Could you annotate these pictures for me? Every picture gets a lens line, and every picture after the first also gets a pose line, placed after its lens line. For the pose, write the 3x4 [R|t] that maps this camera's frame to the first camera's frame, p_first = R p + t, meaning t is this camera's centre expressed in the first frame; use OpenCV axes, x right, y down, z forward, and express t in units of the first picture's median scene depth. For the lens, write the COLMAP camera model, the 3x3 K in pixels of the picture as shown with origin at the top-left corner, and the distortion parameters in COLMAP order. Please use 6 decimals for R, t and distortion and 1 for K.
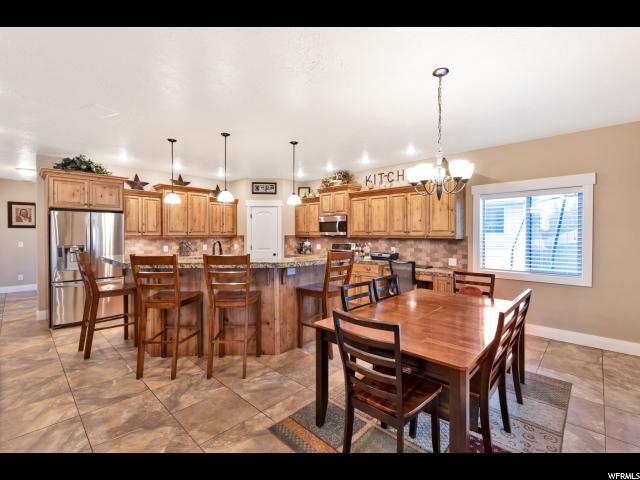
lens RADIAL K [[291.5, 0, 322.3], [0, 291.5, 239.0], [0, 0, 1]] dist [0.000088, 0.000510]
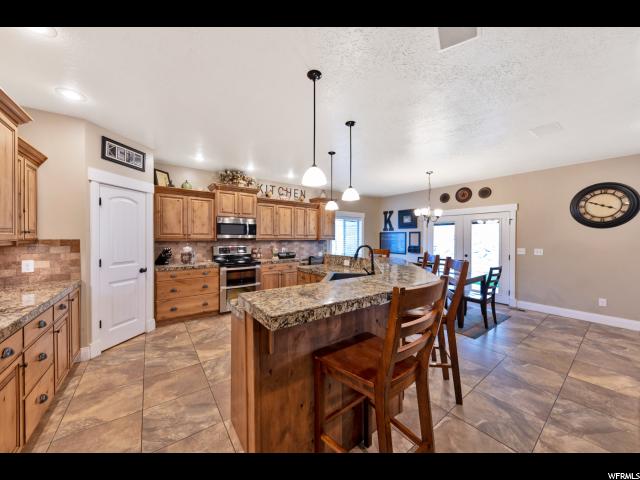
lens RADIAL K [[232.0, 0, 324.3], [0, 232.0, 240.9], [0, 0, 1]] dist [0.000685, -0.000176]
pose [[0.156919, -0.014076, 0.987511, -0.717839], [0.014431, 0.999824, 0.011958, -0.010709], [-0.987506, 0.012375, 0.157095, 0.673922]]
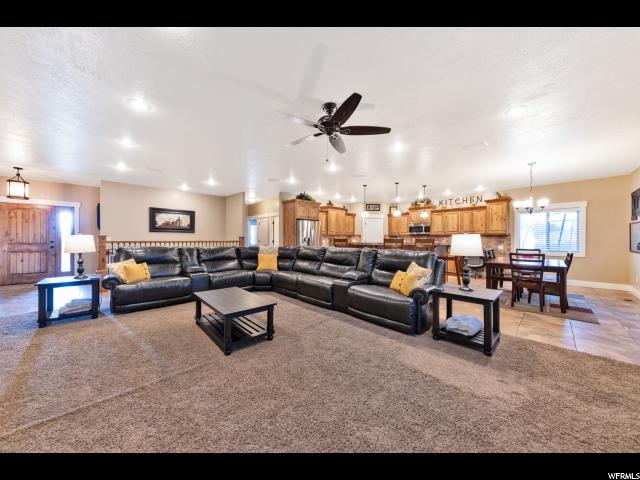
lens RADIAL K [[223.0, 0, 320.0], [0, 223.0, 240.0], [0, 0, 1]] dist [0.000288, -0.000147]
pose [[0.998824, 0.003882, -0.048337, -0.551269], [-0.004574, 0.999889, -0.014204, 0.048490], [0.048277, 0.014408, 0.998730, -0.412726]]
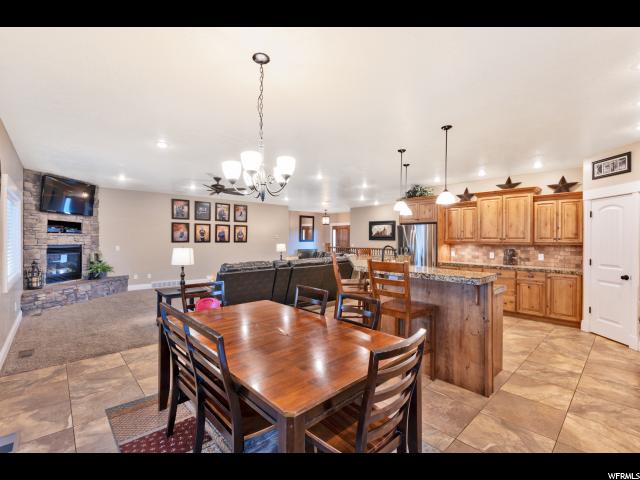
lens RADIAL K [[291.5, 0, 322.3], [0, 291.5, 239.0], [0, 0, 1]] dist [0.000088, 0.000510]
pose [[-0.064722, -0.000131, -0.997903, 0.551830], [-0.024074, 0.999709, 0.001430, -0.011019], [0.997613, 0.024116, -0.064706, 0.539874]]
